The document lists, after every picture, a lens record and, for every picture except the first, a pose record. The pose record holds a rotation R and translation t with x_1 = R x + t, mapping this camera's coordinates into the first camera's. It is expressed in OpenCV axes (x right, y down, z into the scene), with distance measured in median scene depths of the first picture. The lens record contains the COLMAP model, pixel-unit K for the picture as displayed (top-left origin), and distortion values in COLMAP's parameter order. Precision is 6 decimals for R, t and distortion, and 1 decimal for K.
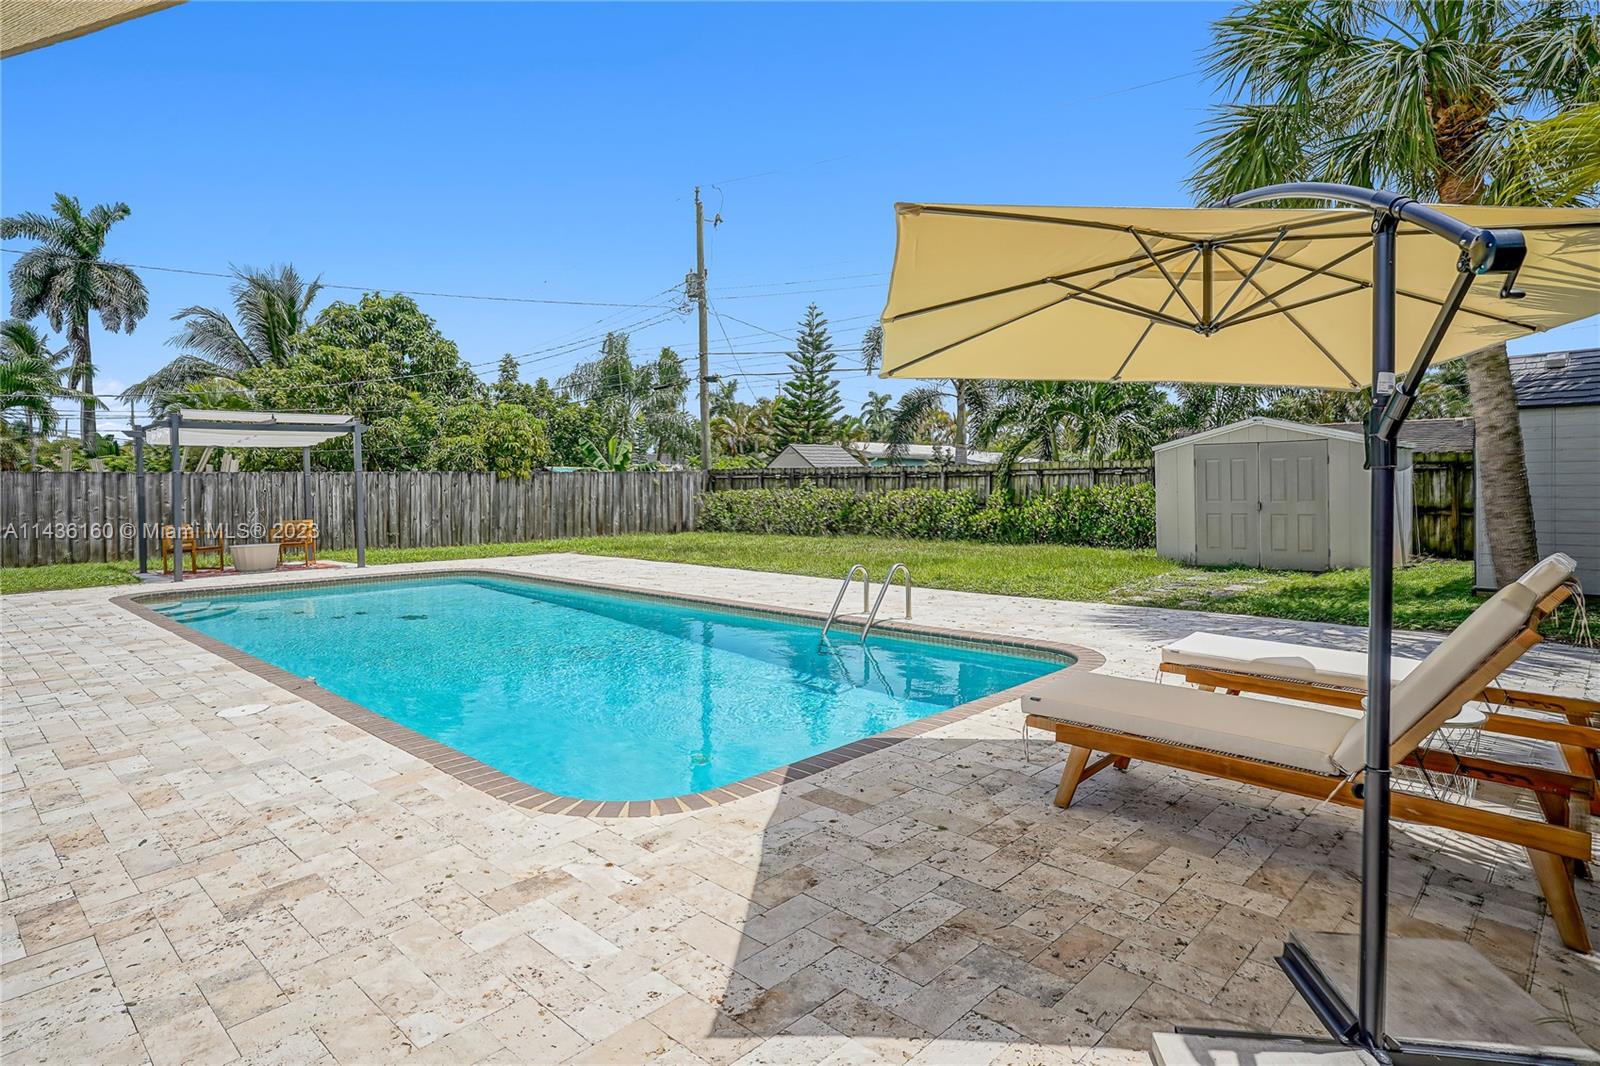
lens RADIAL K [[908.3, 0, 825.0], [0, 908.3, 486.0], [0, 0, 1]] dist [-0.026591, 0.014542]
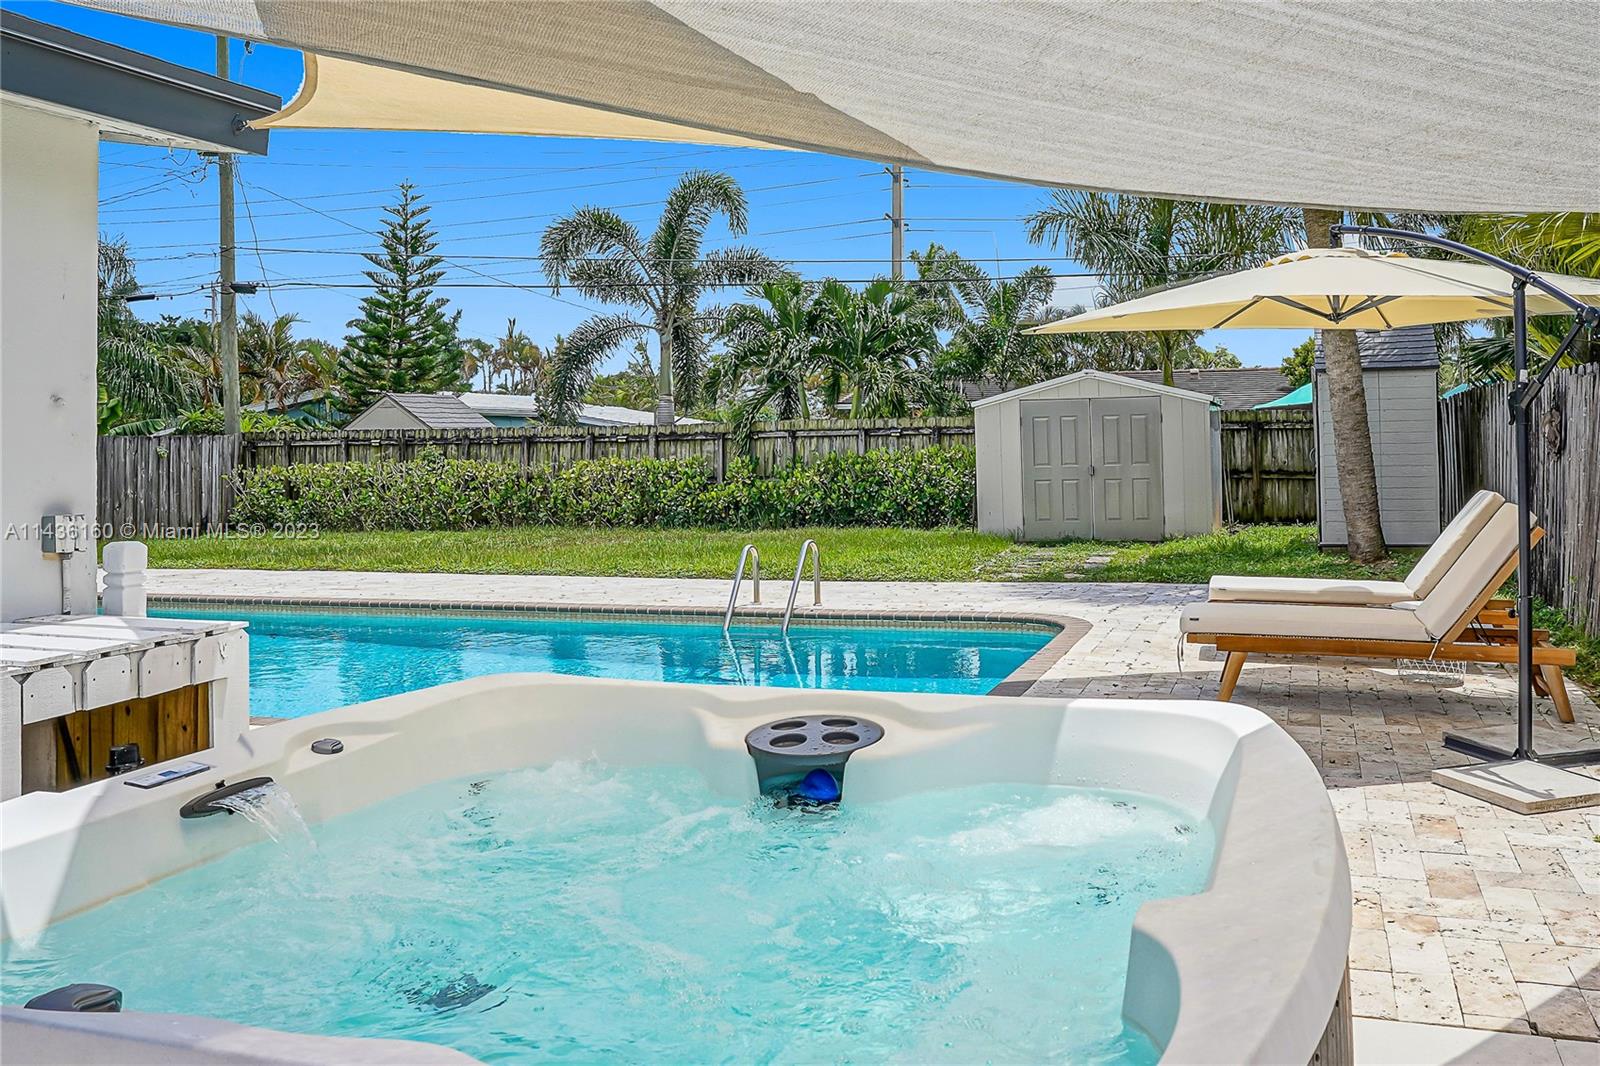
lens RADIAL K [[1380.6, 0, 952.0], [0, 1380.6, 394.5], [0, 0, 1]] dist [-0.026689, 0.026304]
pose [[0.888273, 0.009960, 0.459207, -0.159403], [0.011170, 0.999001, -0.043275, 0.002966], [-0.459179, 0.043570, 0.887274, -0.084475]]
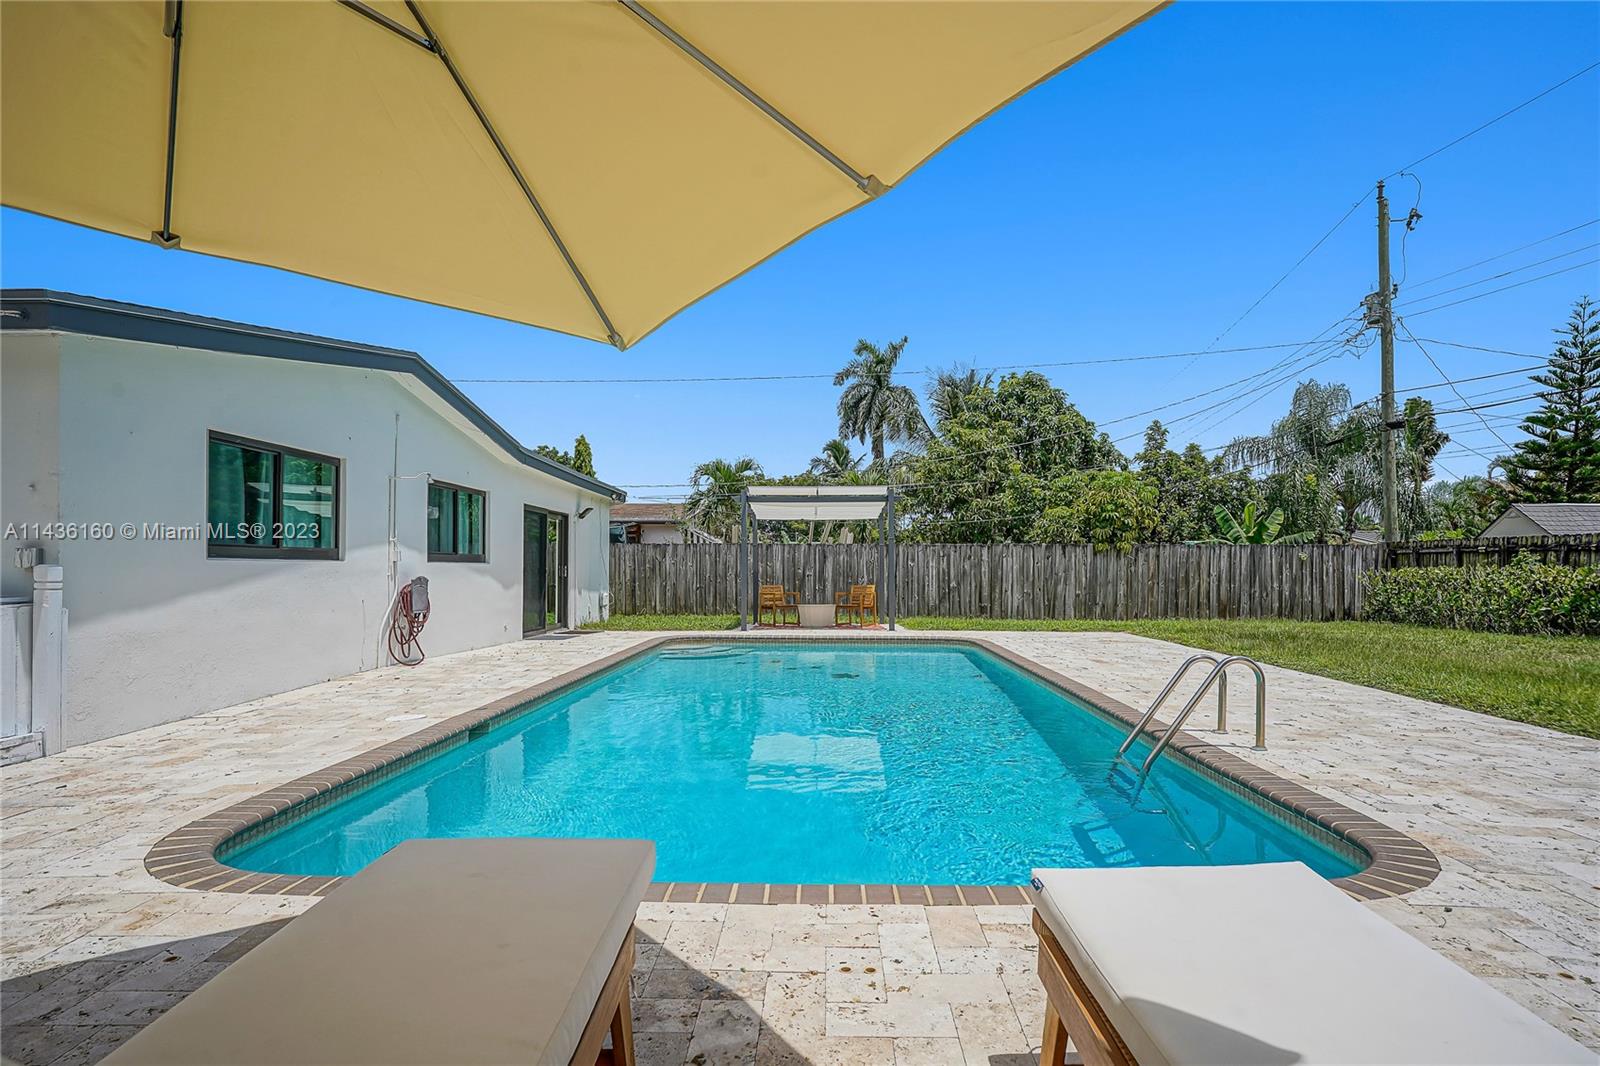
lens RADIAL K [[908.3, 0, 800.9], [0, 908.3, 552.9], [0, 0, 1]] dist [-0.026591, 0.014542]
pose [[0.661192, -0.002086, -0.750214, 0.141305], [-0.013846, 0.999792, -0.014983, 0.011779], [0.750089, 0.020294, 0.661026, 0.153385]]
